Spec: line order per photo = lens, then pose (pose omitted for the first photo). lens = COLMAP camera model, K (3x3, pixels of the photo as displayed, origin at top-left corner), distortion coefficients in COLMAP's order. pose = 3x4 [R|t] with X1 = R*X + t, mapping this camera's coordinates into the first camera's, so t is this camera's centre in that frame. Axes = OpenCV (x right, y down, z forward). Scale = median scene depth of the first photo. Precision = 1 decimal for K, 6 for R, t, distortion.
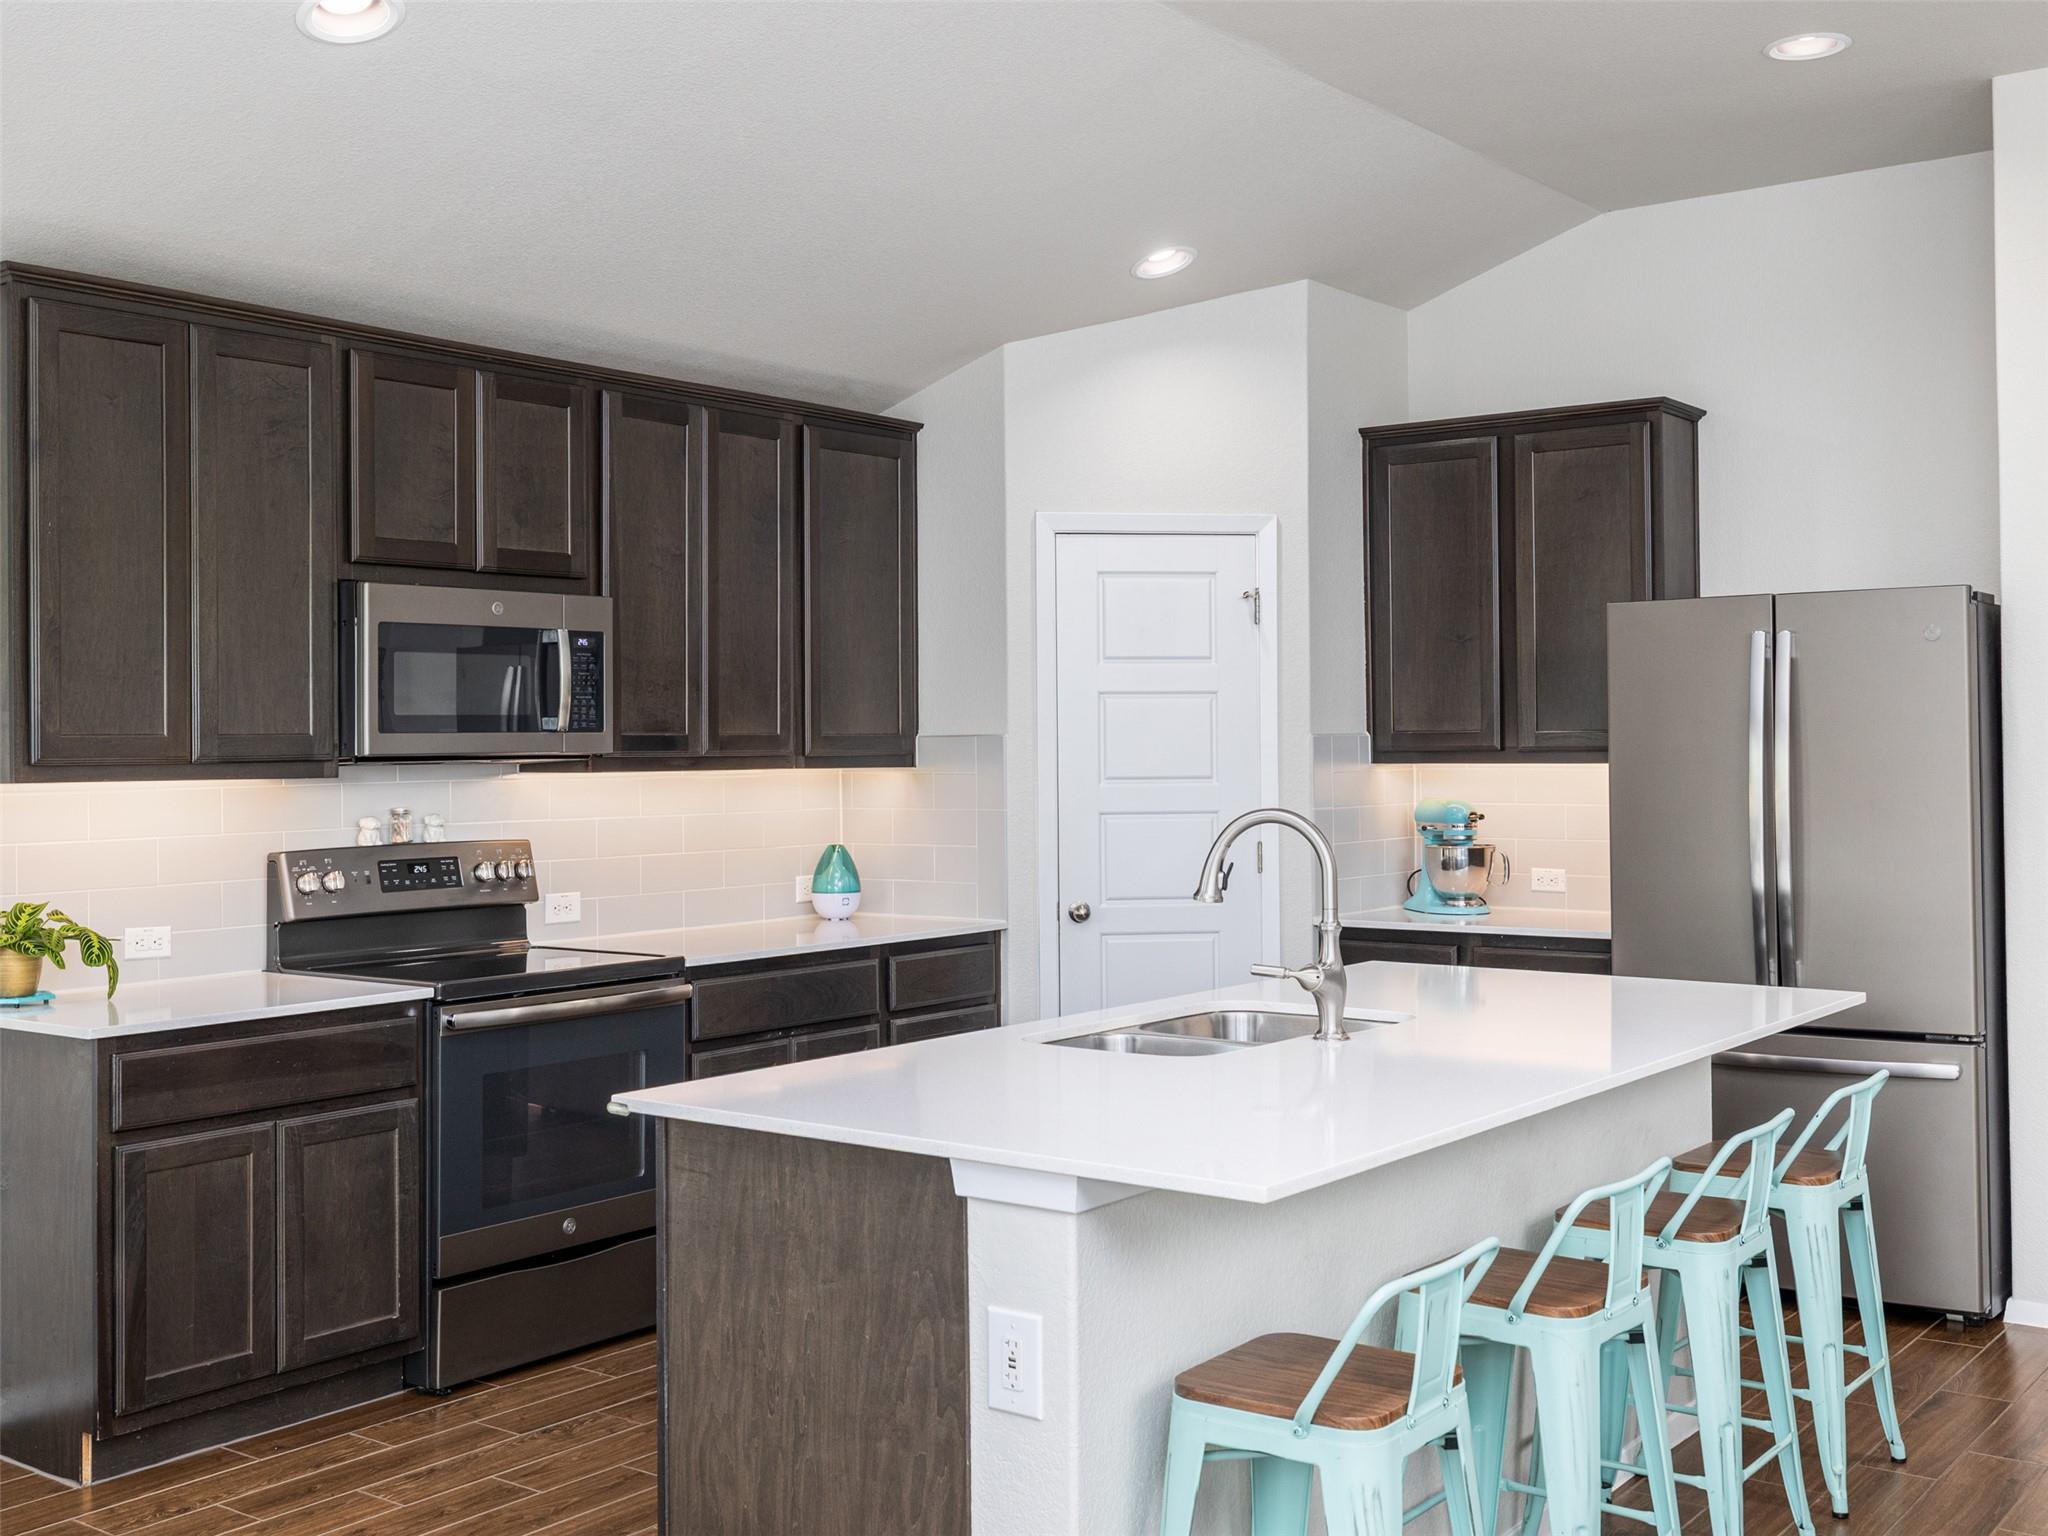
lens RADIAL K [[2156.4, 0, 1024.9], [0, 2156.4, 728.3], [0, 0, 1]] dist [-0.015014, 0.000000]
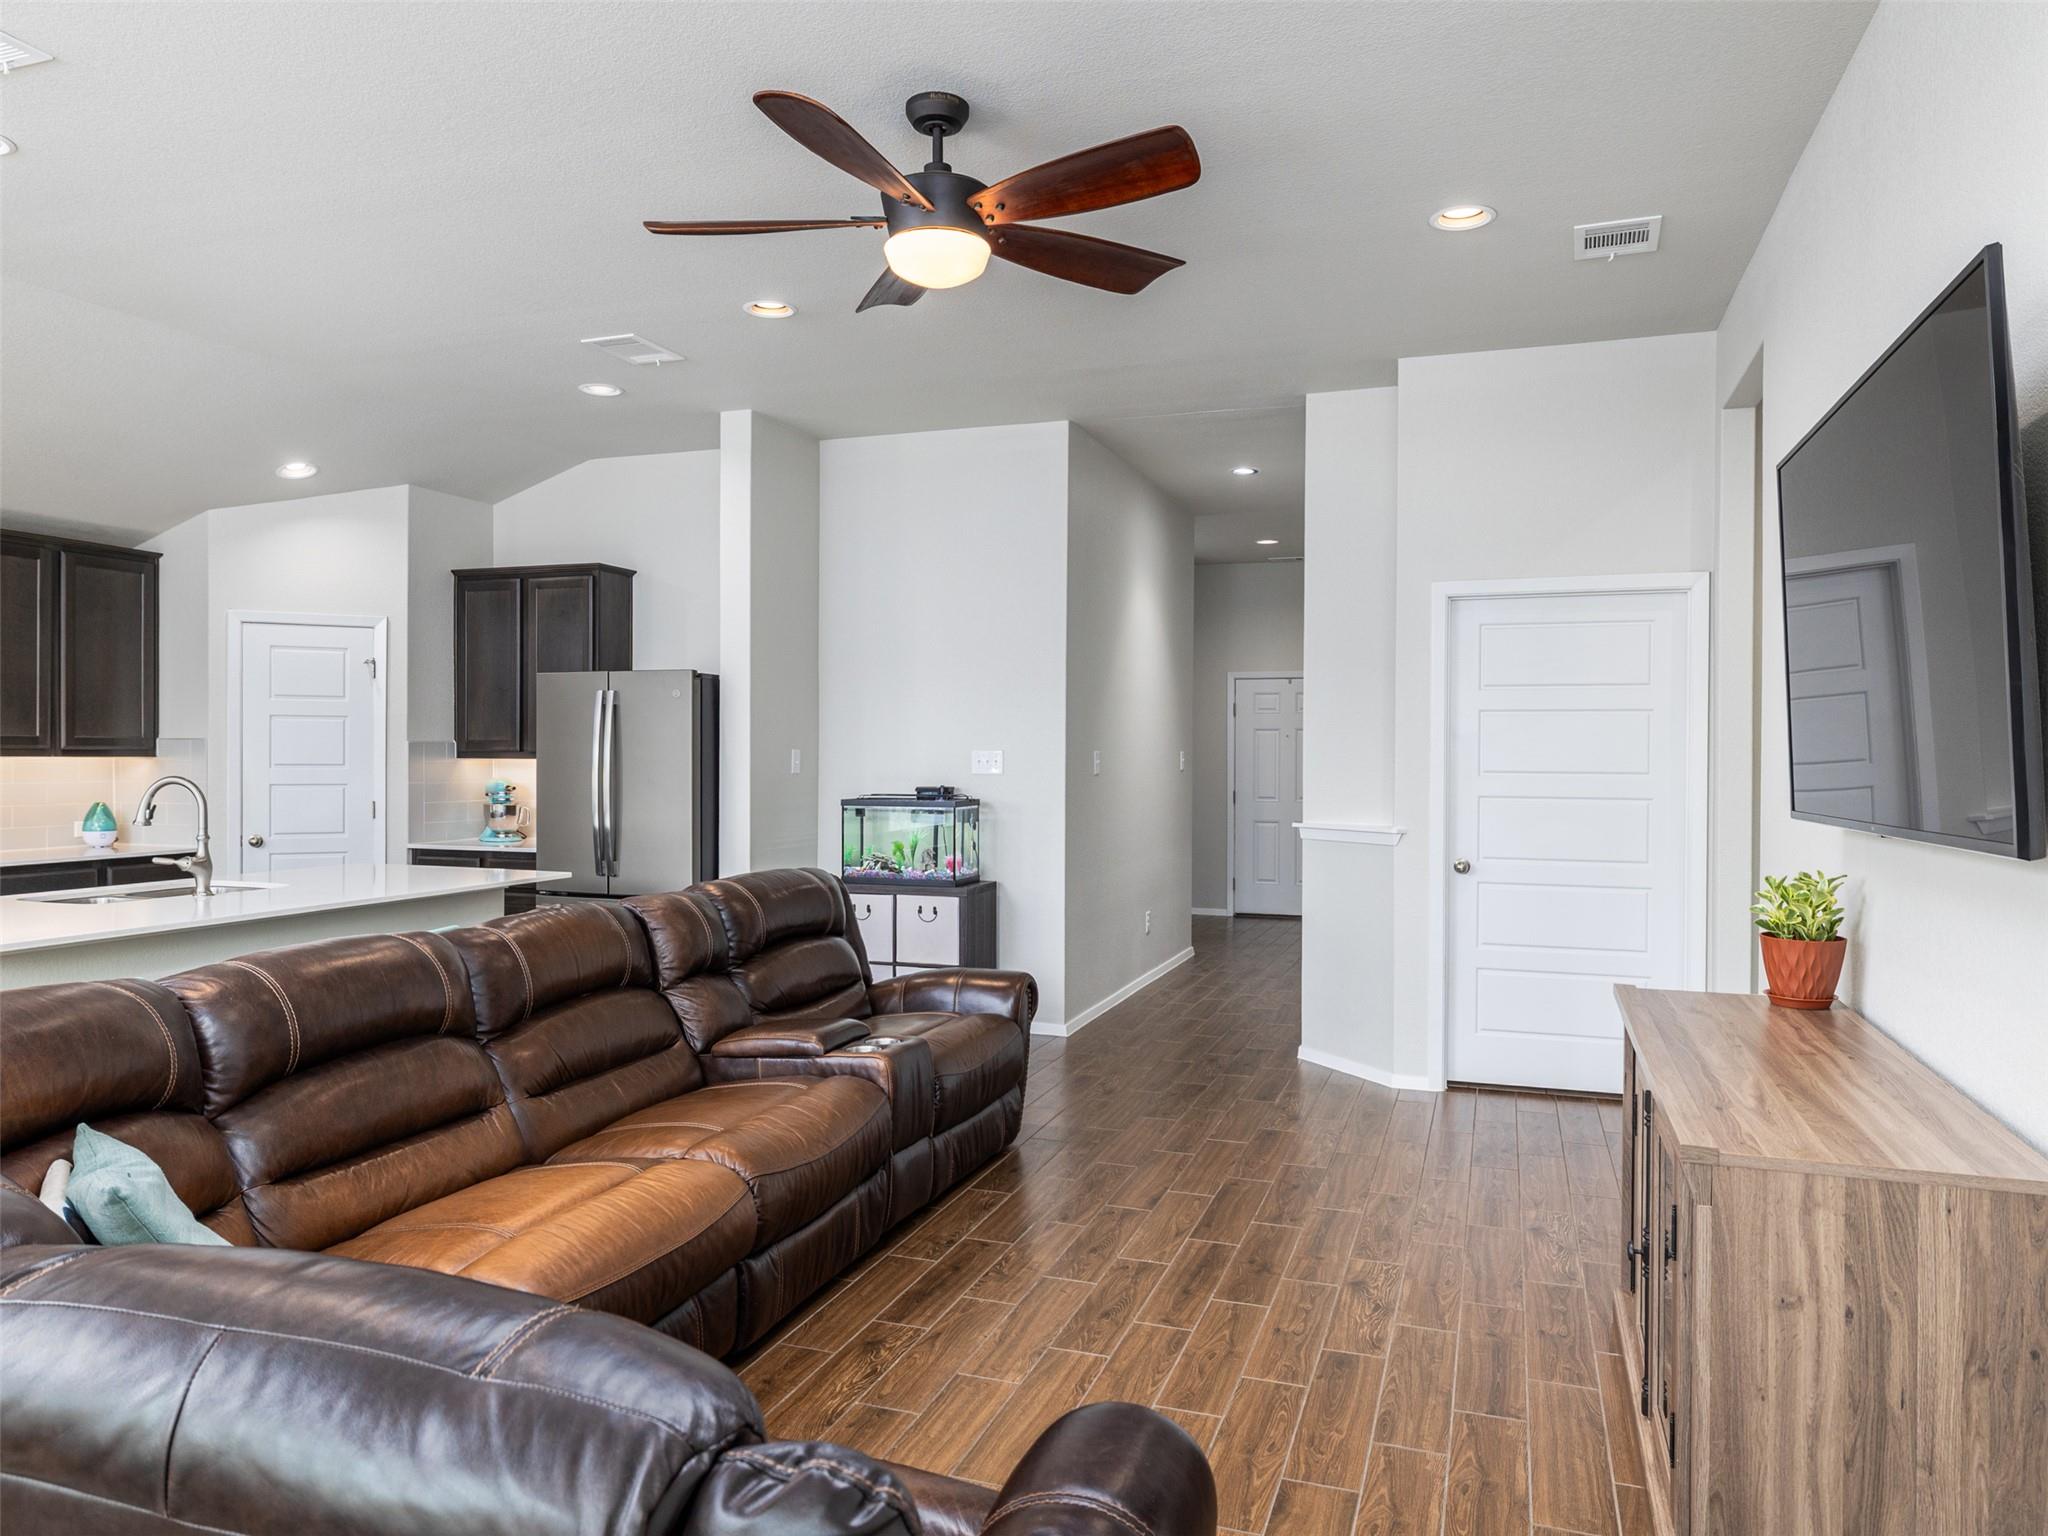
lens RADIAL K [[1375.3, 0, 1008.2], [0, 1375.3, 751.6], [0, 0, 1]] dist [0.017134, -0.003519]
pose [[0.956020, 0.013774, 0.292979, 0.277612], [-0.015729, 0.999867, 0.004317, -0.001254], [-0.292880, -0.008736, 0.956109, -0.237732]]
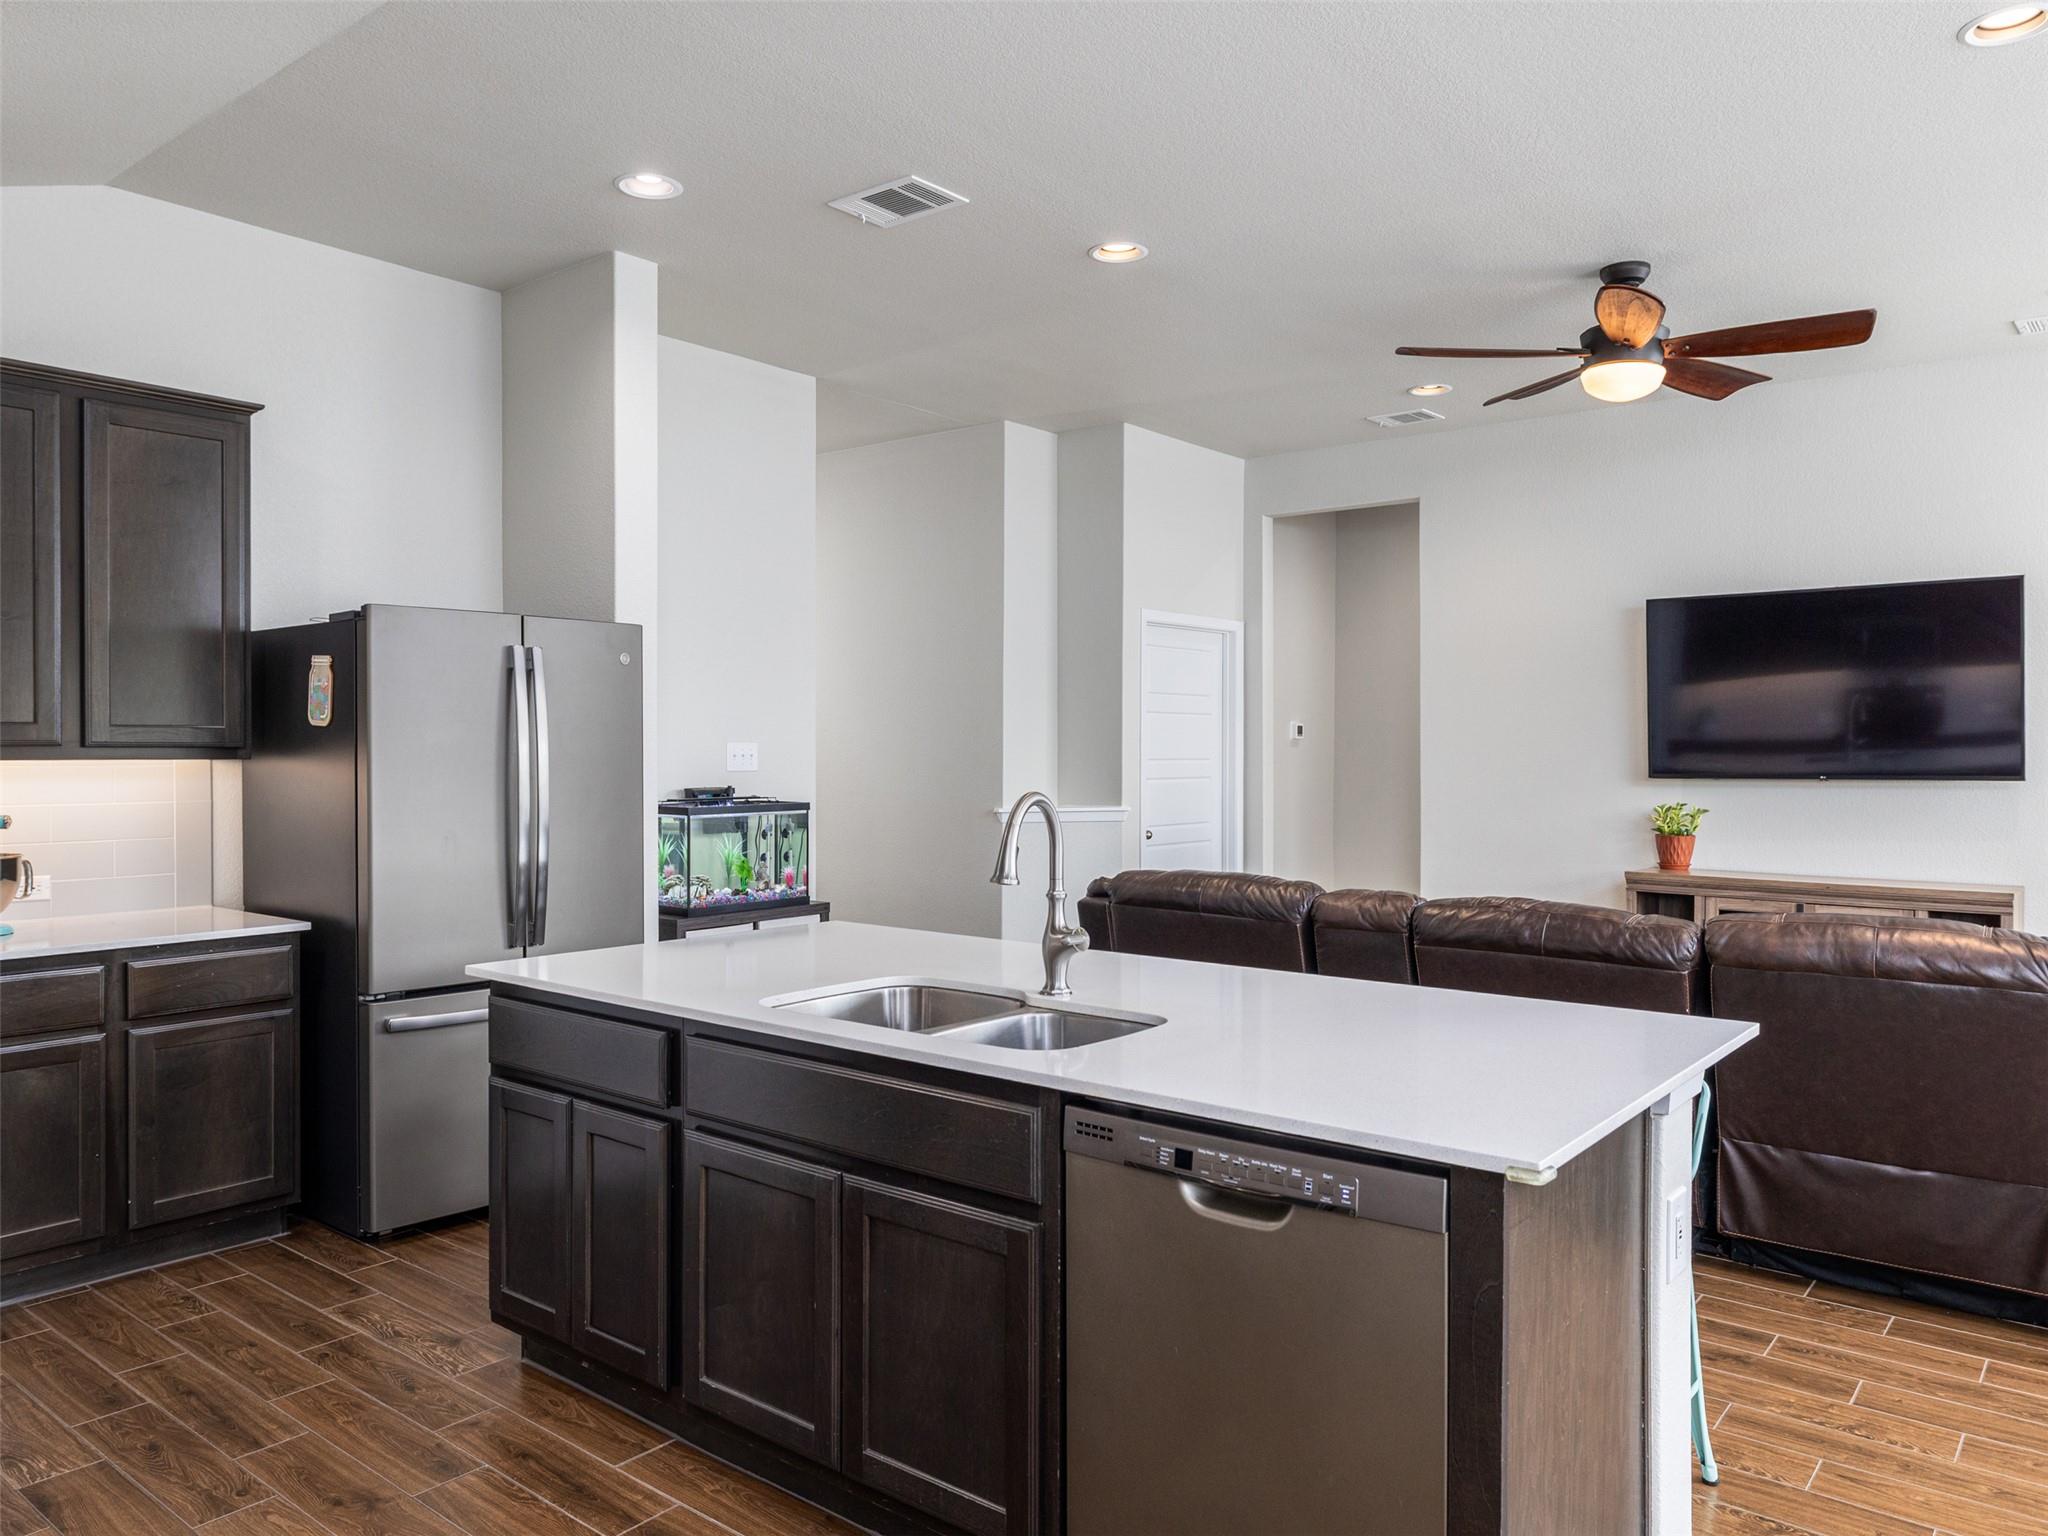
lens RADIAL K [[1414.3, 0, 1045.3], [0, 1414.3, 766.5], [0, 0, 1]] dist [-0.016089, 0.008164]
pose [[0.030127, -0.005034, 0.999533, -0.355879], [-0.009915, 0.999937, 0.005335, 0.012043], [-0.999497, -0.010071, 0.030076, 0.580439]]
